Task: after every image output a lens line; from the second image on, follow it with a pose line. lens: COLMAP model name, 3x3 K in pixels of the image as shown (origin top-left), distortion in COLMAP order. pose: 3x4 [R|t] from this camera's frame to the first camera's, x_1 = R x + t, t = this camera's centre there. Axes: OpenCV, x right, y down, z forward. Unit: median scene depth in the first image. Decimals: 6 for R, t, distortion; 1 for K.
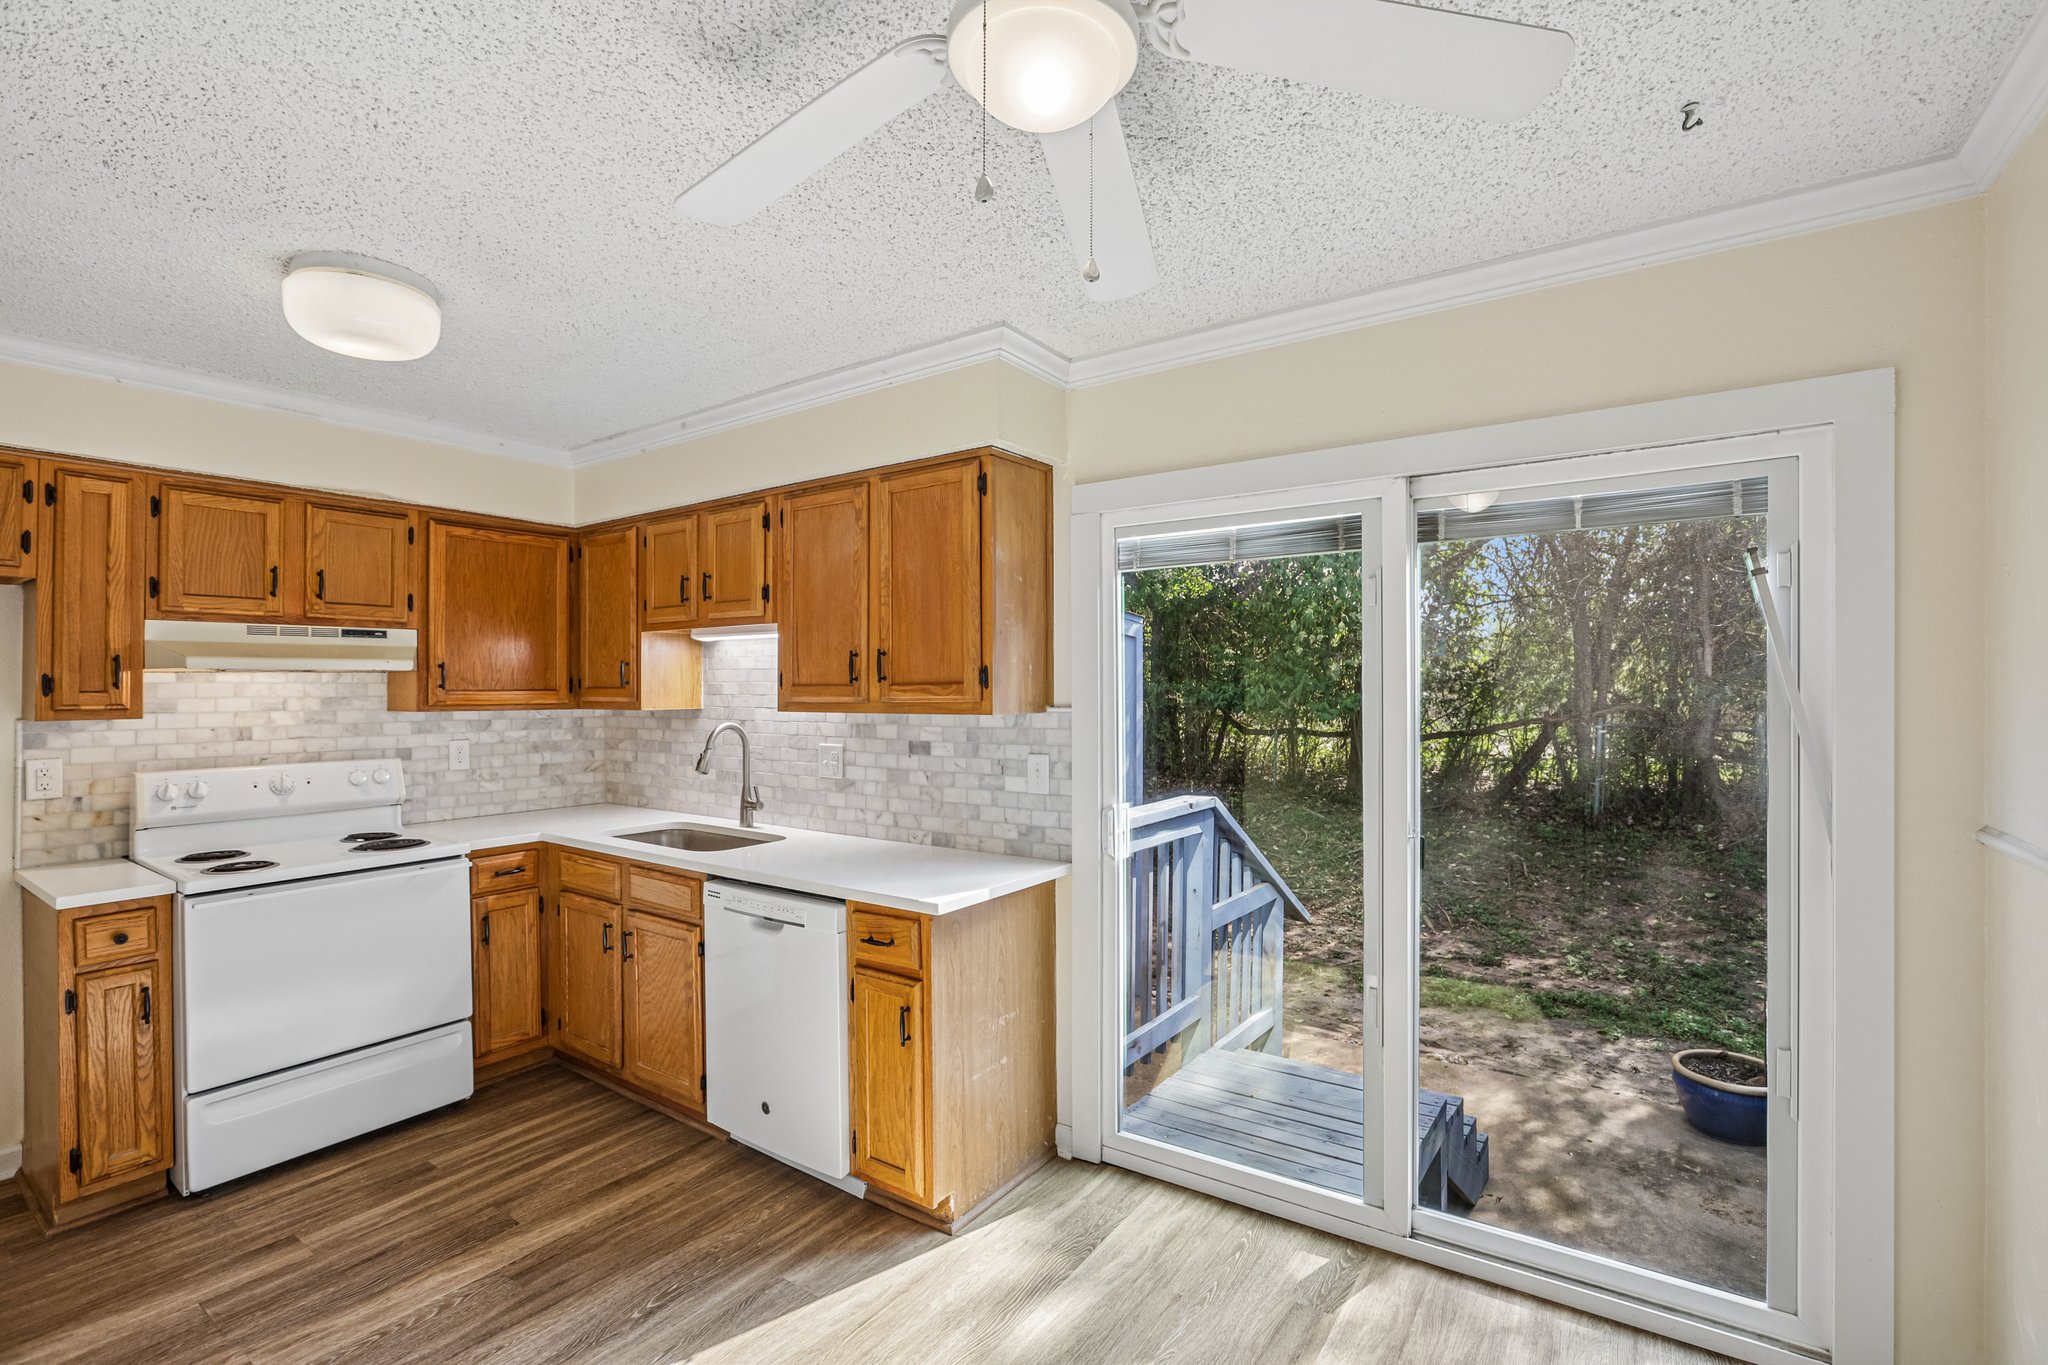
lens RADIAL K [[902.3, 0, 1024.0], [0, 902.3, 682.5], [0, 0, 1]] dist [-0.057690, 0.021377]
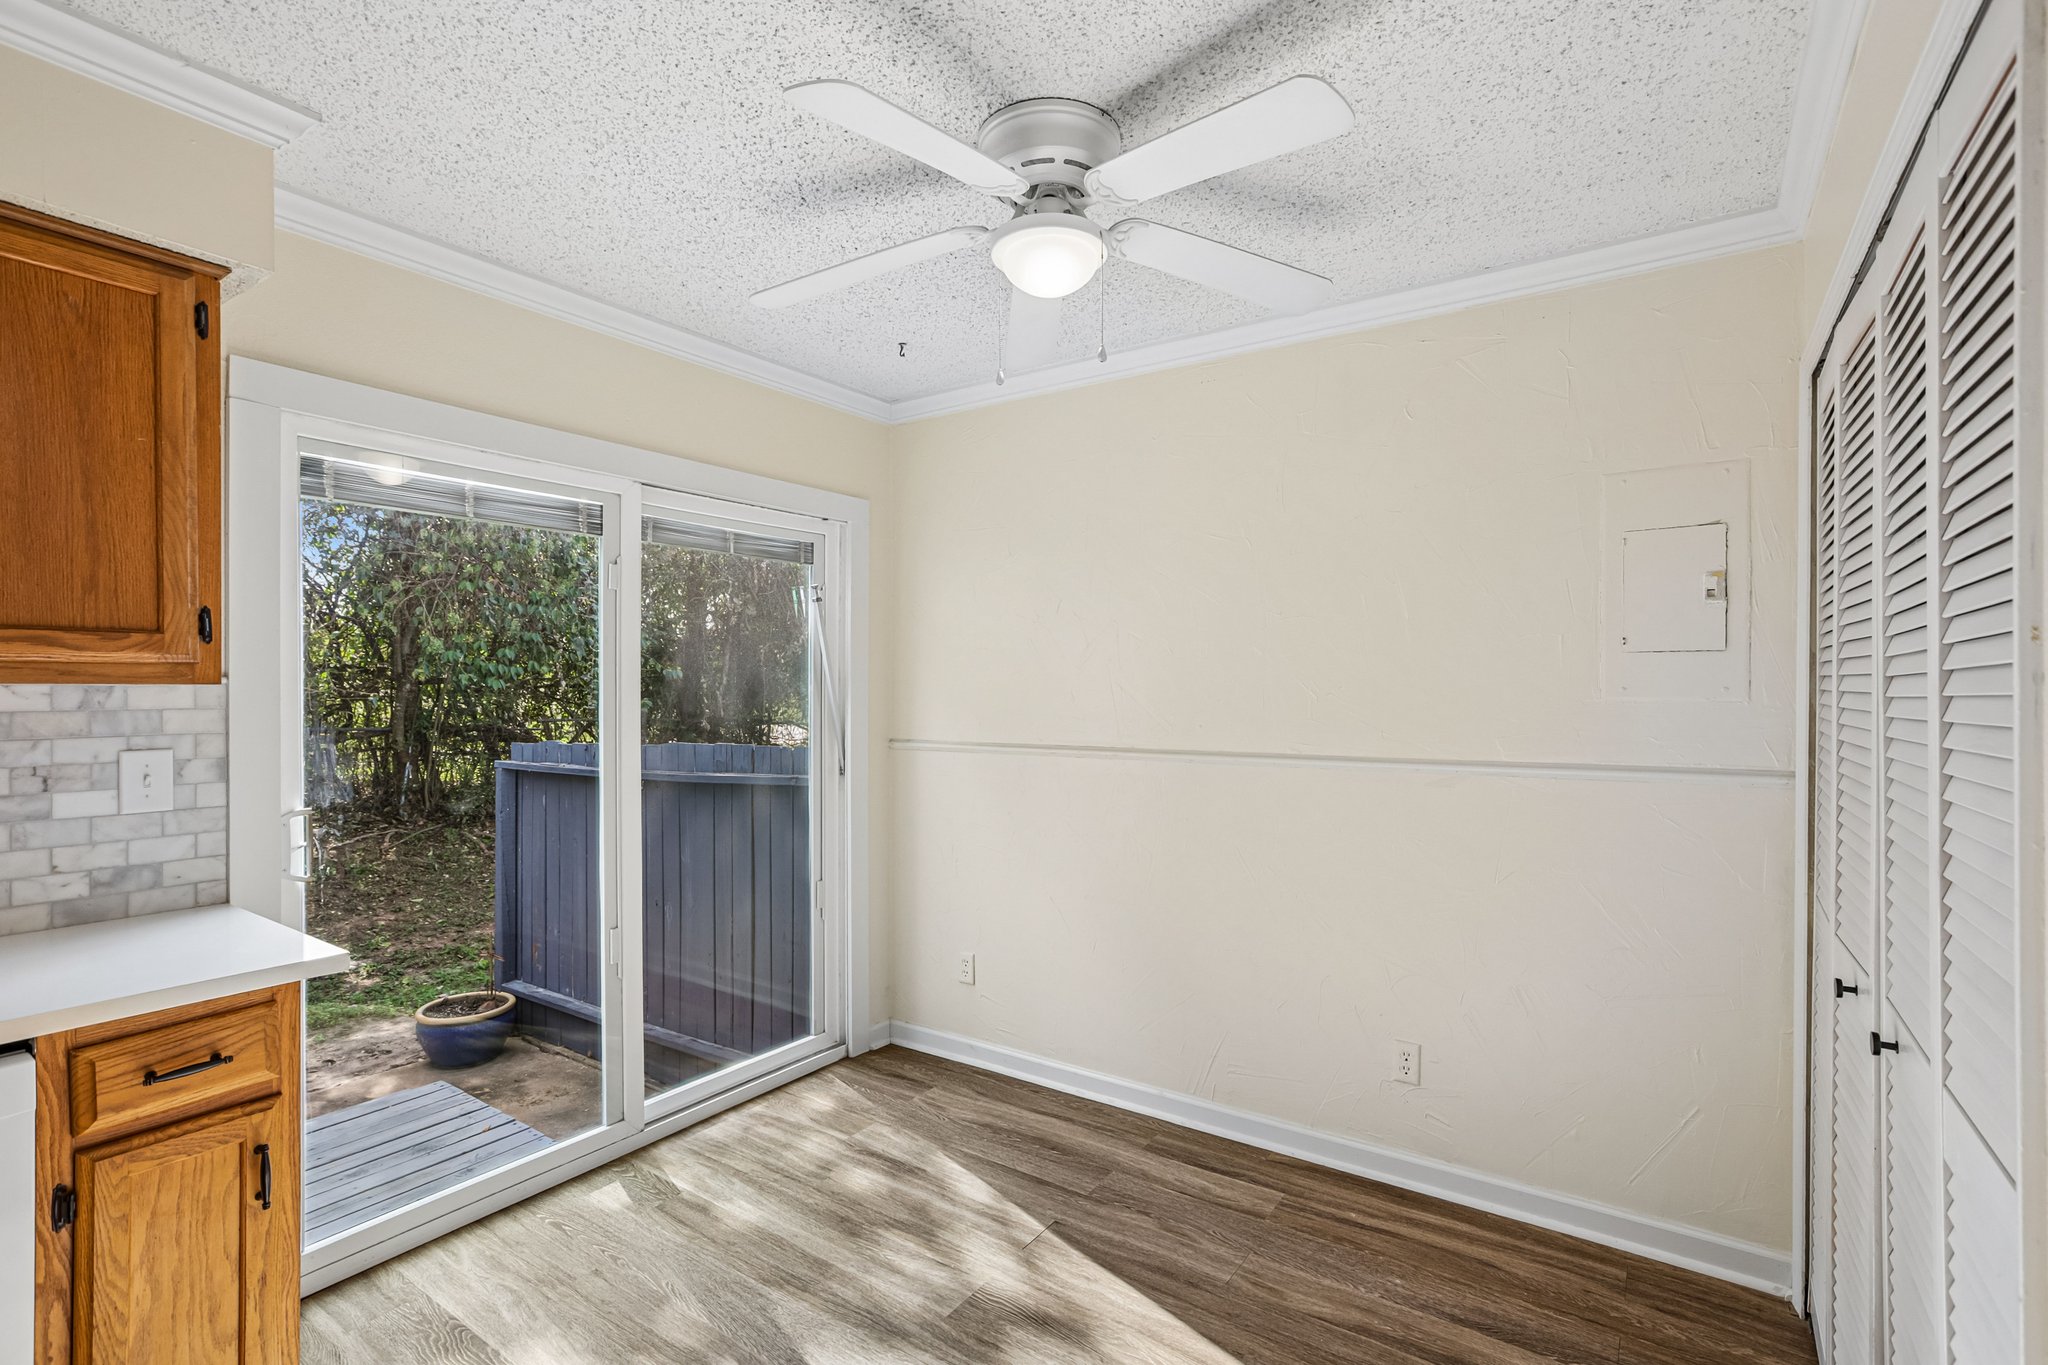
lens RADIAL K [[944.5, 0, 1024.0], [0, 944.5, 682.5], [0, 0, 1]] dist [0.000584, -0.000032]
pose [[0.017857, 0.009427, 0.999796, -0.651695], [-0.012011, 0.999885, -0.009213, 0.031073], [-0.999768, -0.011844, 0.017968, 0.377113]]
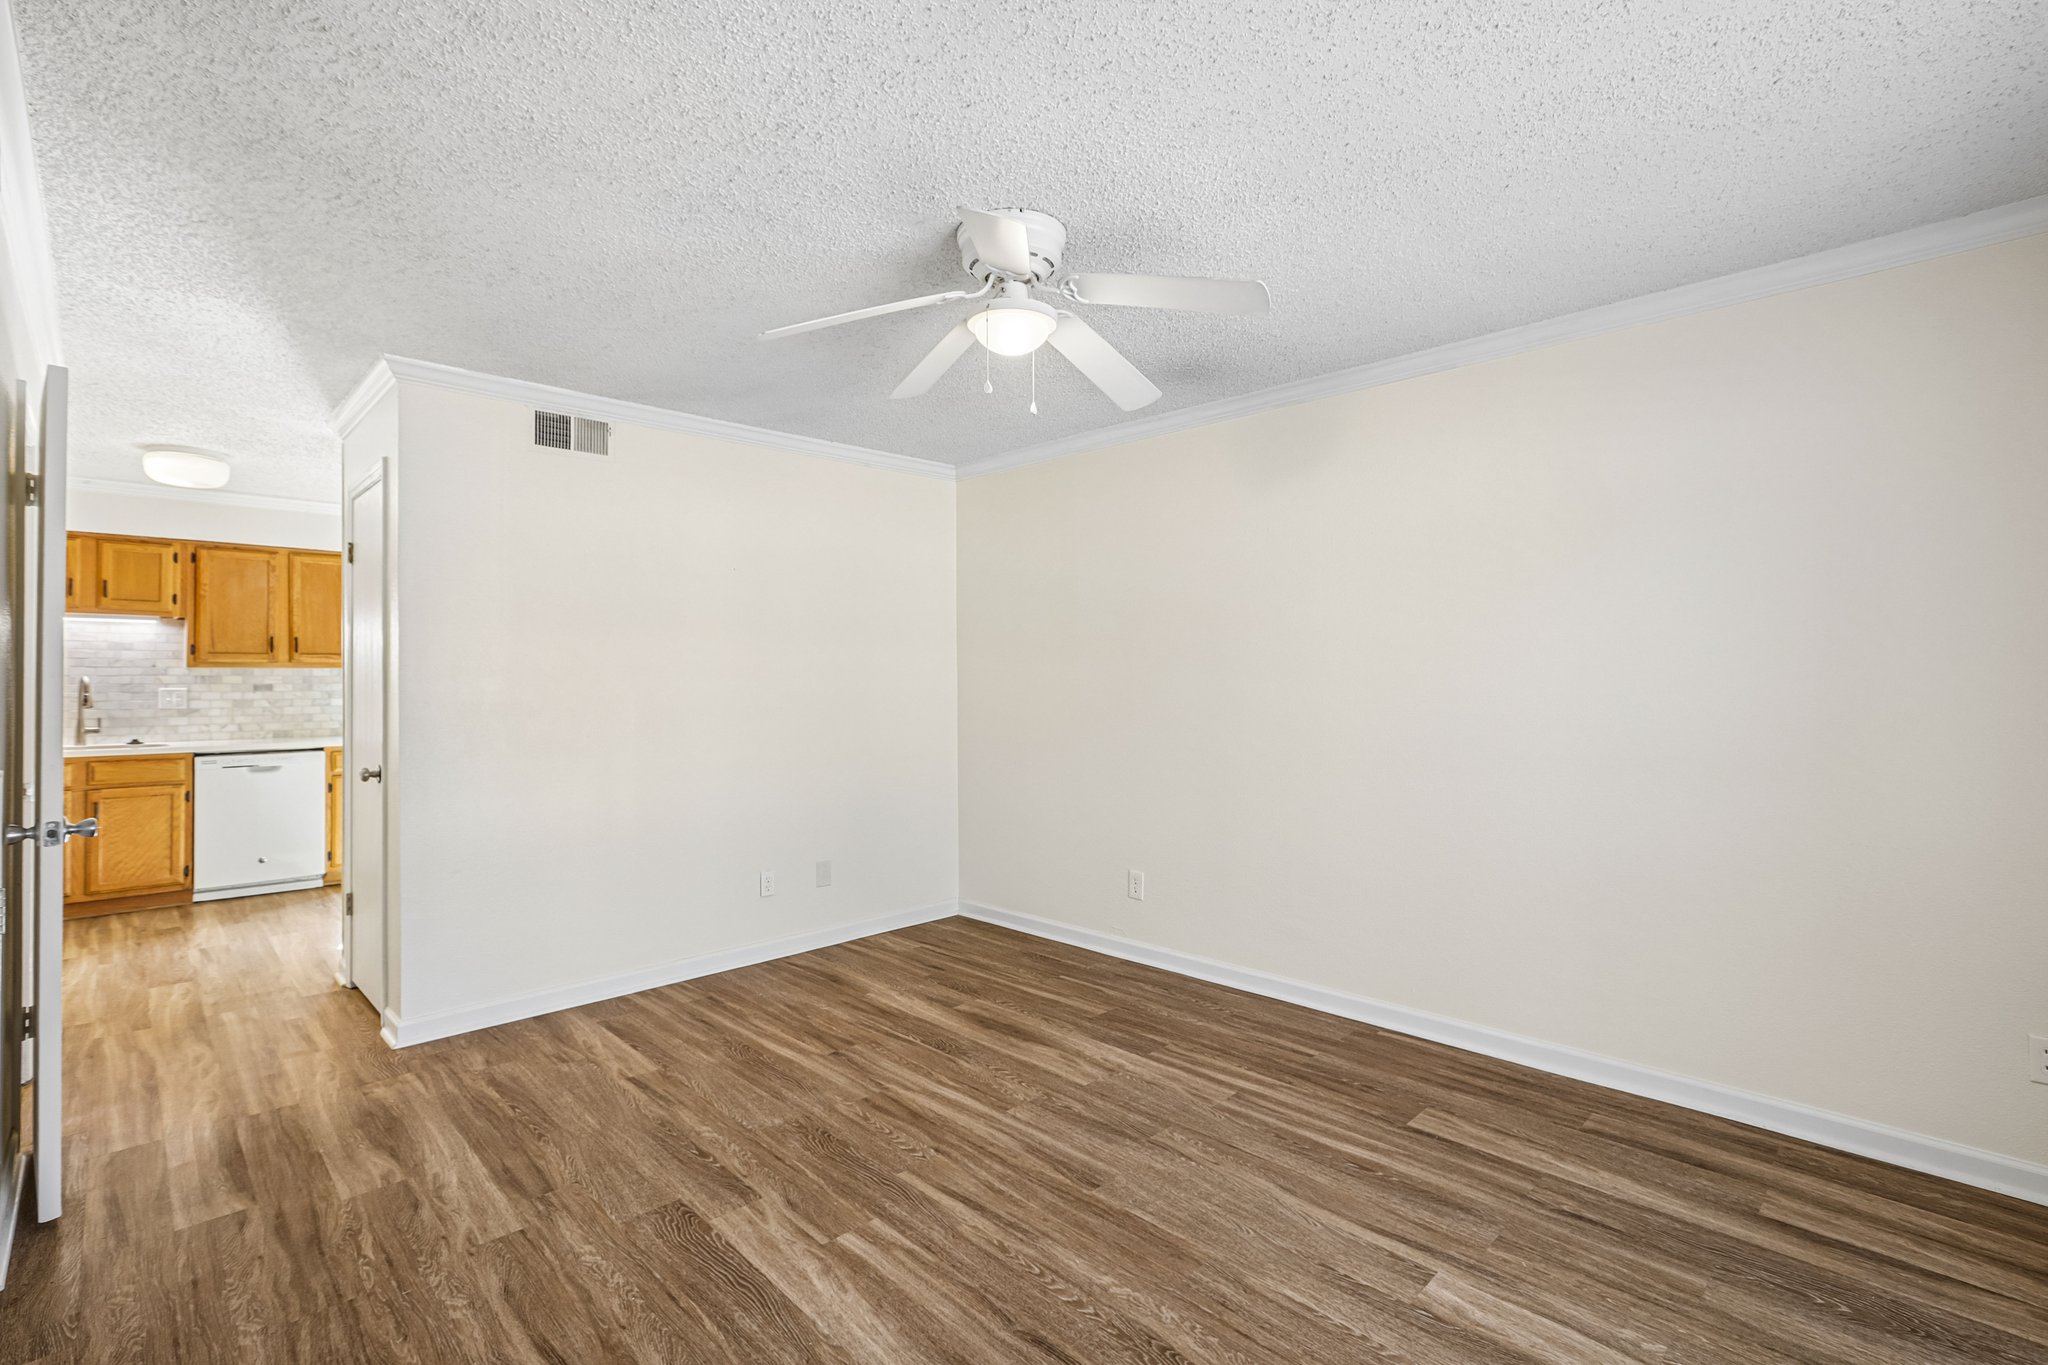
lens RADIAL K [[902.3, 0, 1024.0], [0, 902.3, 682.5], [0, 0, 1]] dist [-0.057690, 0.021377]
pose [[0.189767, -0.006280, 0.981809, -1.815616], [-0.014224, 0.999857, 0.009144, 0.025048], [-0.981726, -0.015700, 0.189651, -1.031836]]
